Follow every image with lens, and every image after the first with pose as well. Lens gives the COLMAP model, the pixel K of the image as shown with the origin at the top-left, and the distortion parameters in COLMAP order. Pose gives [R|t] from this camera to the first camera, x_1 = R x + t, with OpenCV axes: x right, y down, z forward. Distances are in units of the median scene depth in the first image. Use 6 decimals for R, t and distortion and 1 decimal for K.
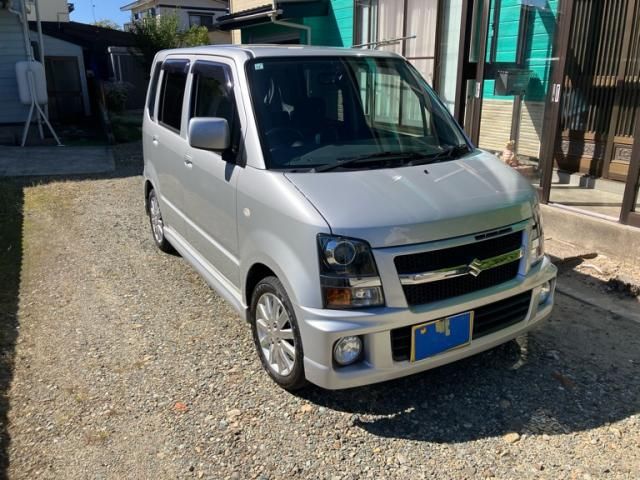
lens RADIAL K [[528.9, 0, 323.2], [0, 528.9, 239.7], [0, 0, 1]] dist [0.017513, -0.018295]
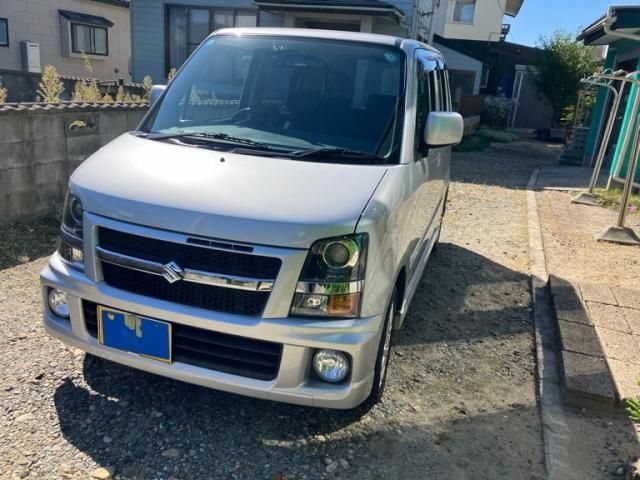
lens RADIAL K [[528.9, 0, 320.6], [0, 528.9, 243.0], [0, 0, 1]] dist [0.017513, -0.018295]
pose [[0.670578, 0.276758, -0.688281, 0.964918], [-0.302508, 0.949174, 0.086936, -0.127837], [0.677359, 0.149913, 0.720216, 0.536516]]
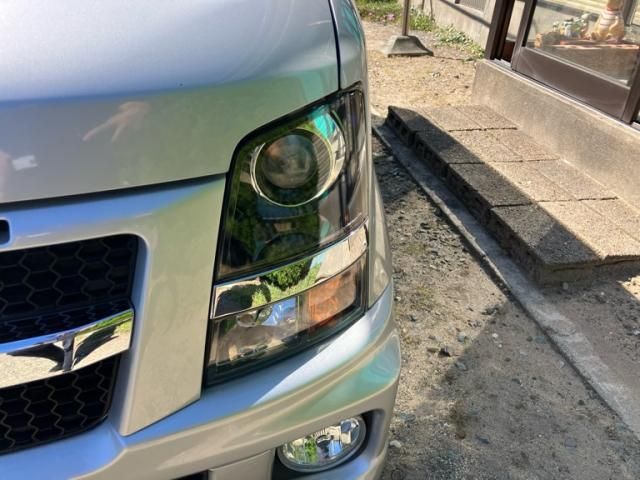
lens RADIAL K [[528.9, 0, 321.5], [0, 528.9, 245.4], [0, 0, 1]] dist [0.017513, -0.018295]
pose [[0.960762, 0.192311, -0.199879, 0.516619], [-0.140490, 0.958740, 0.247145, -0.079736], [0.239161, -0.209367, 0.948139, 0.872330]]
